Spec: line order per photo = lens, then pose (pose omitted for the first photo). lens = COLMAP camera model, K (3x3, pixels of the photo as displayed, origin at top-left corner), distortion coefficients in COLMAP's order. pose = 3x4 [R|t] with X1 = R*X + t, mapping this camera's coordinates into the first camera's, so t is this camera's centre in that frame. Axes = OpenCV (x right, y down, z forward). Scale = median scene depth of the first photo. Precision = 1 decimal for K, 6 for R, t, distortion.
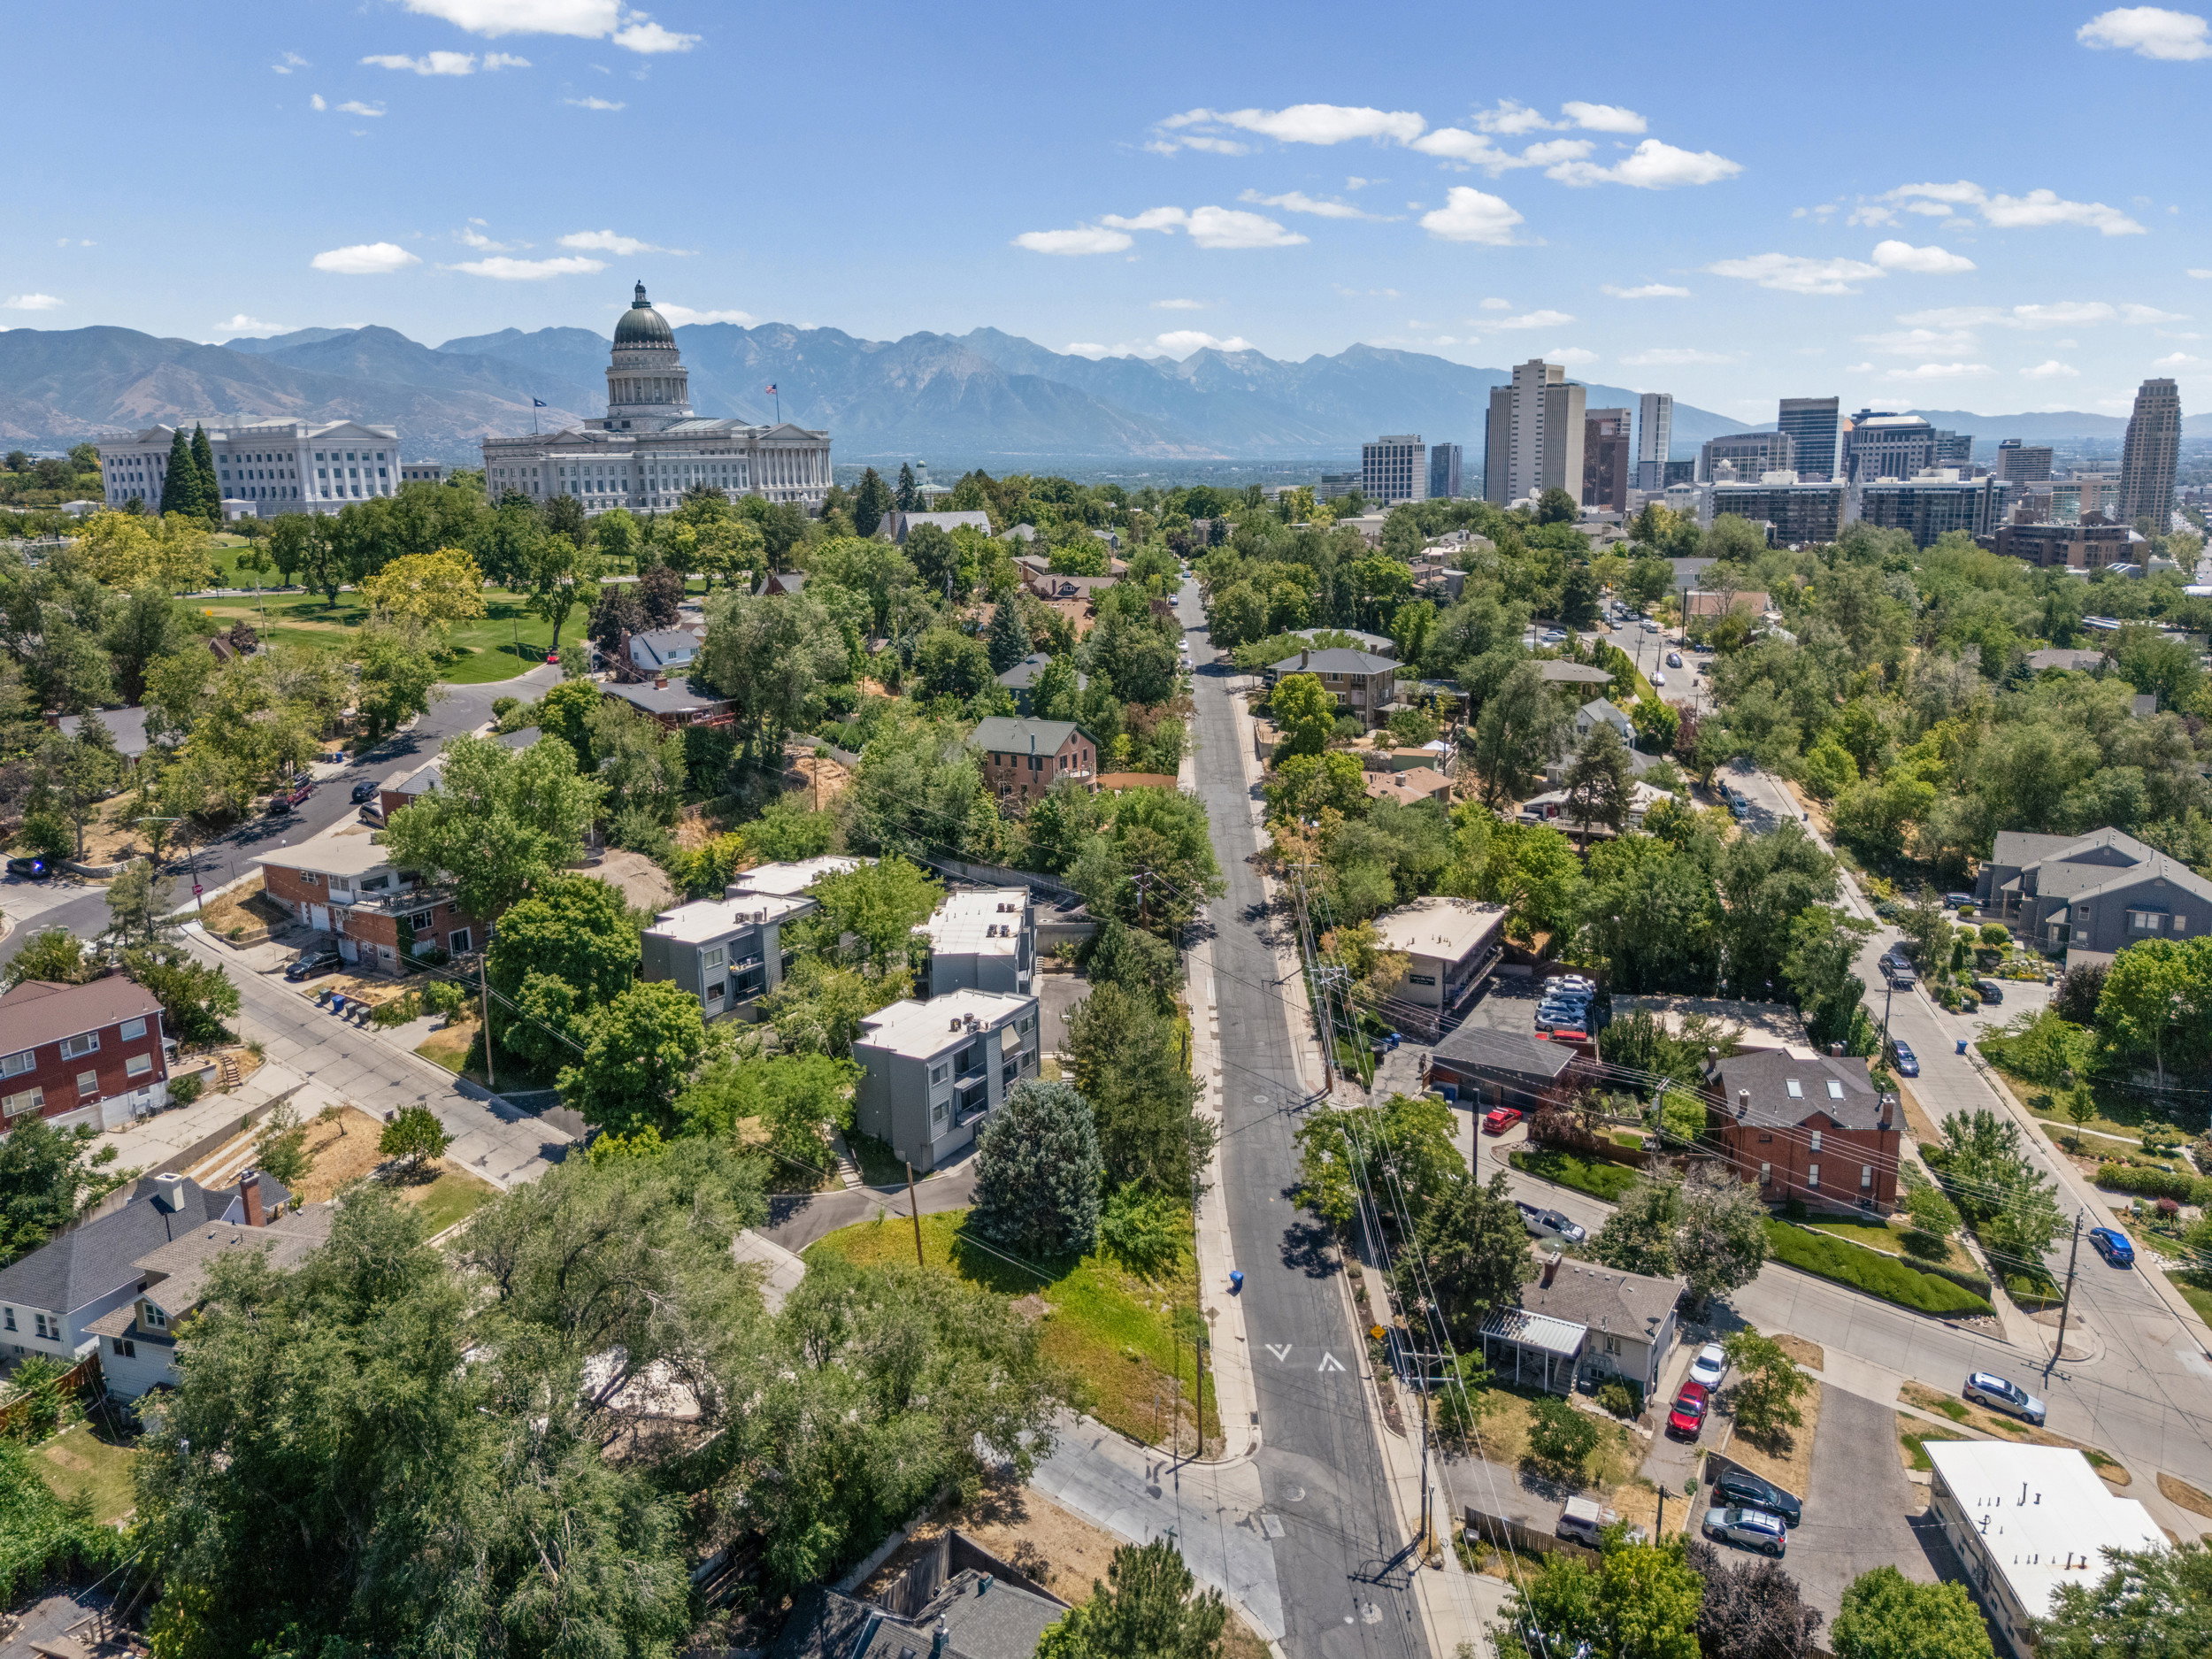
lens RADIAL K [[1619.7, 0, 1106.0], [0, 1619.7, 829.5], [0, 0, 1]] dist [0.060929, -0.062719]
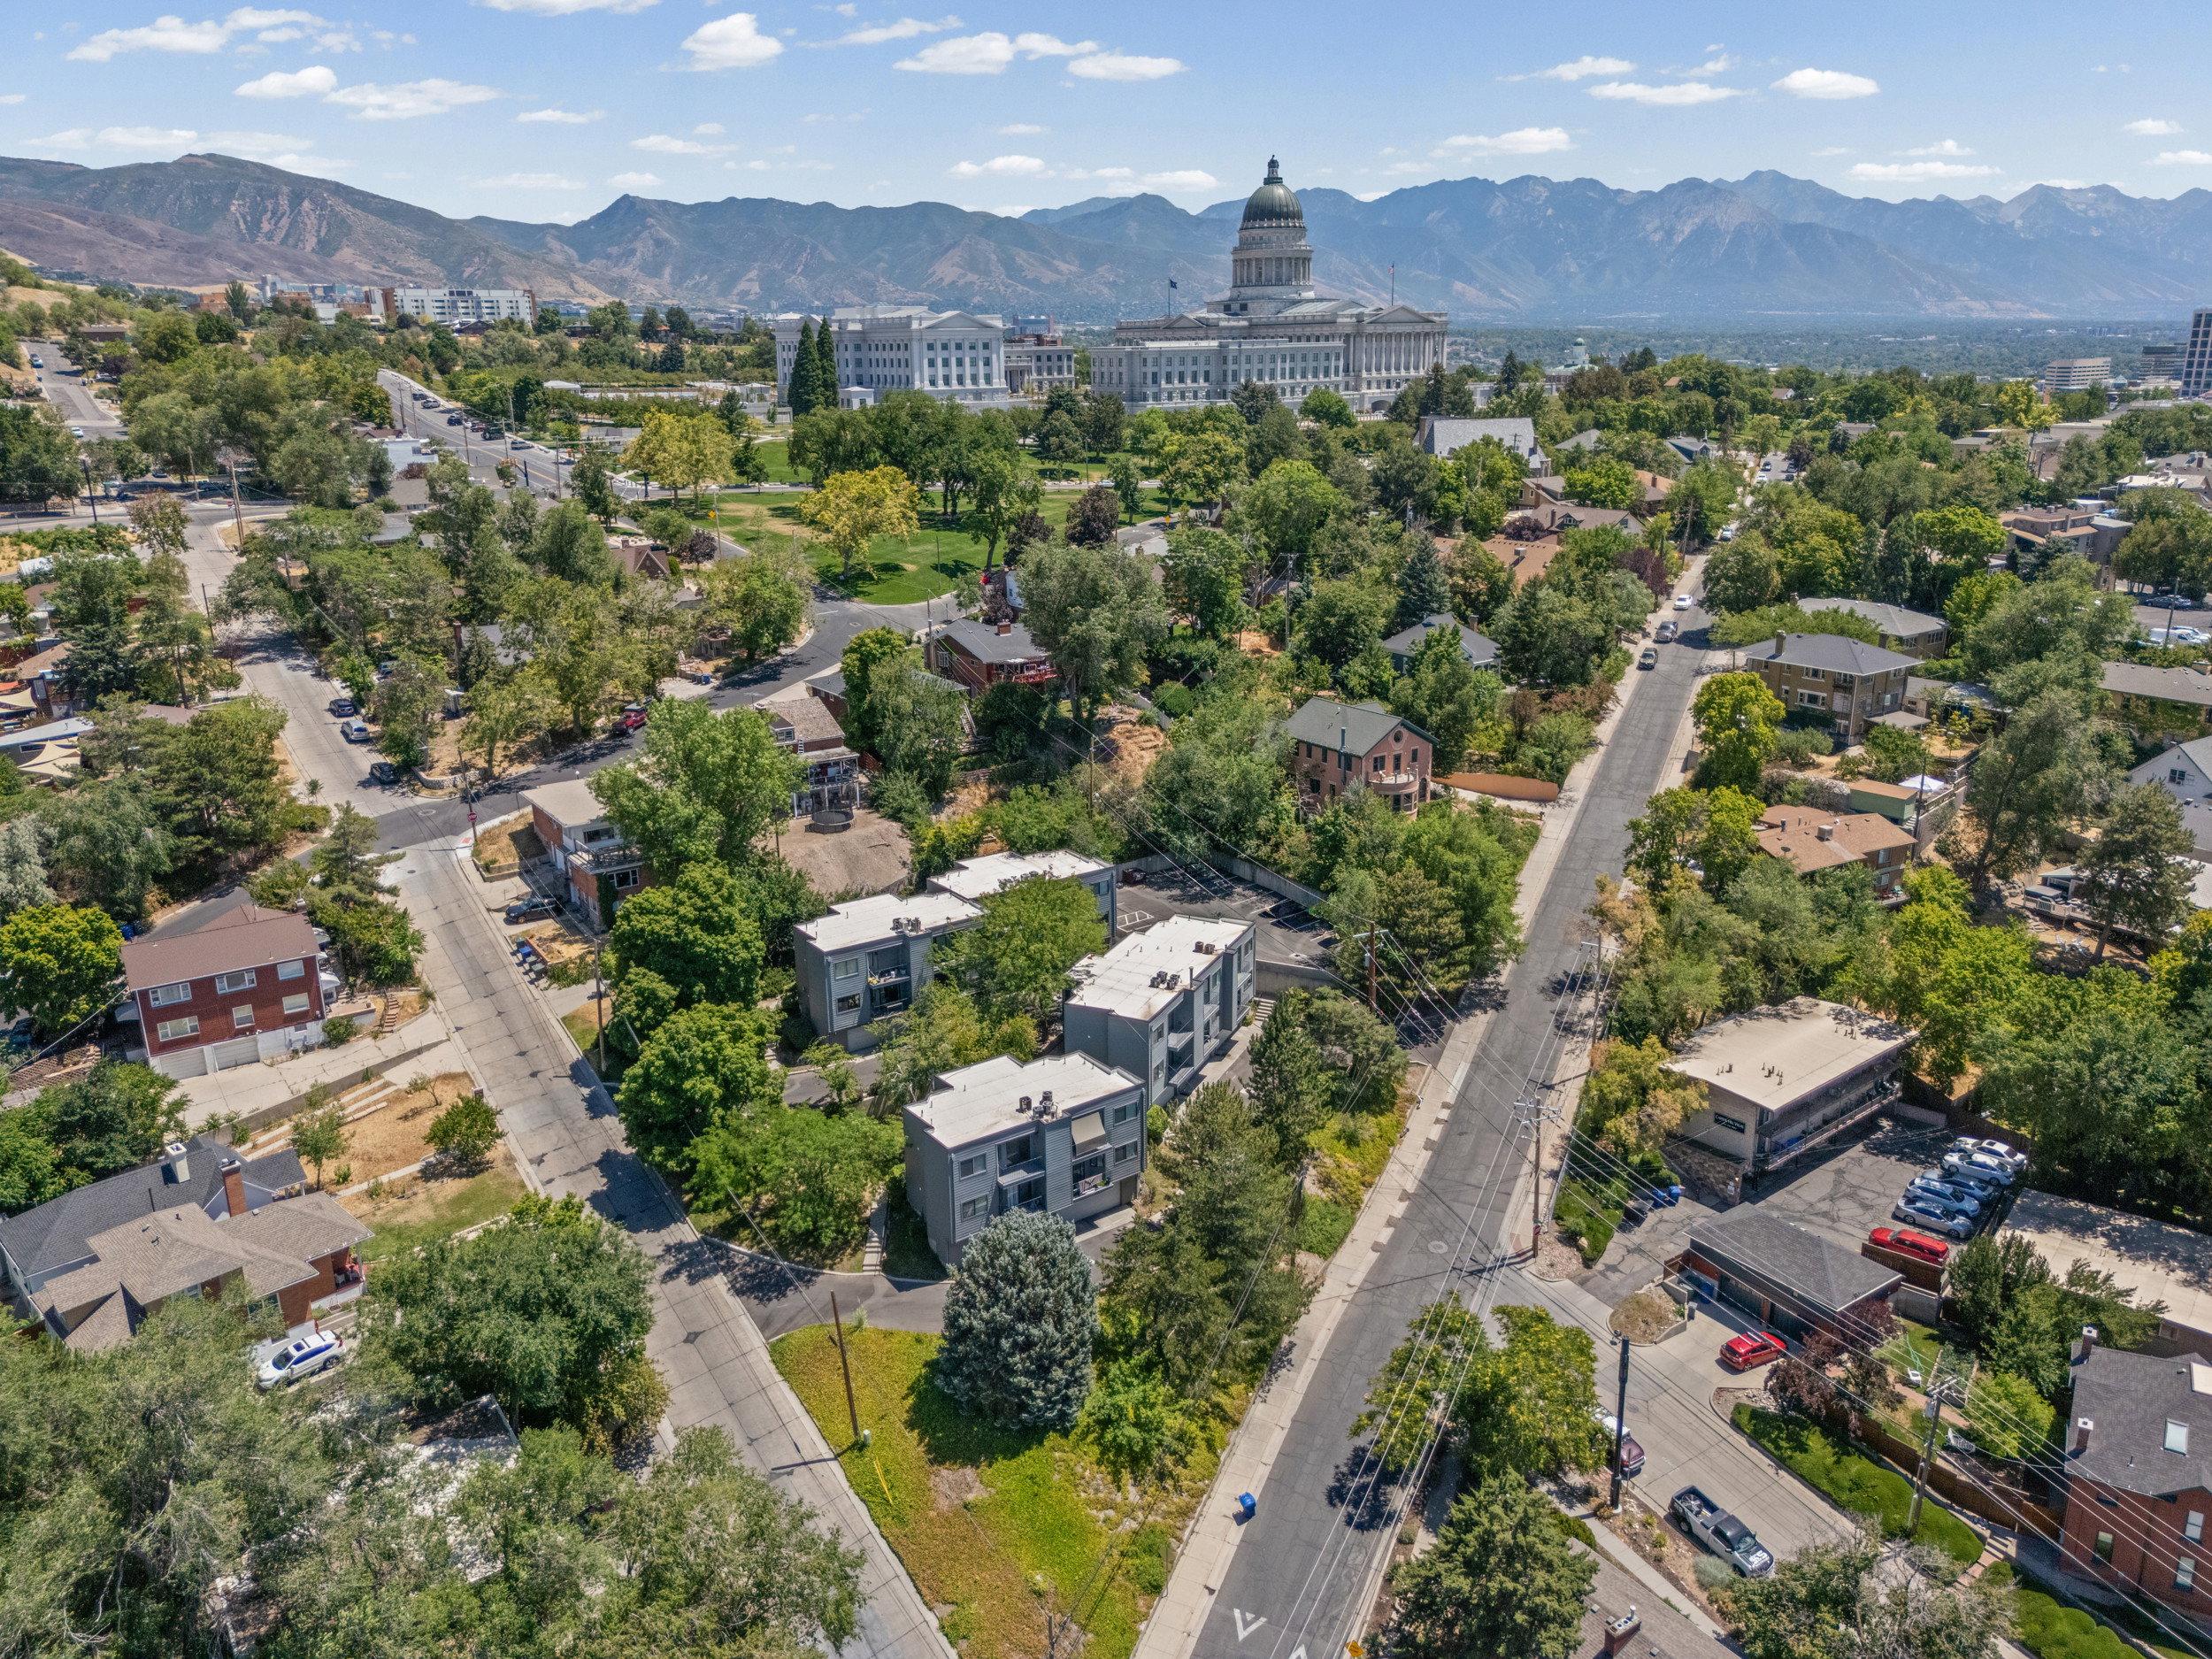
lens RADIAL K [[1619.7, 0, 1106.0], [0, 1619.7, 829.5], [0, 0, 1]] dist [0.060929, -0.062719]
pose [[0.909382, 0.127267, -0.396014, 0.219856], [-0.095727, 0.990522, 0.098502, -0.092444], [0.404796, -0.051666, 0.912946, 0.196017]]
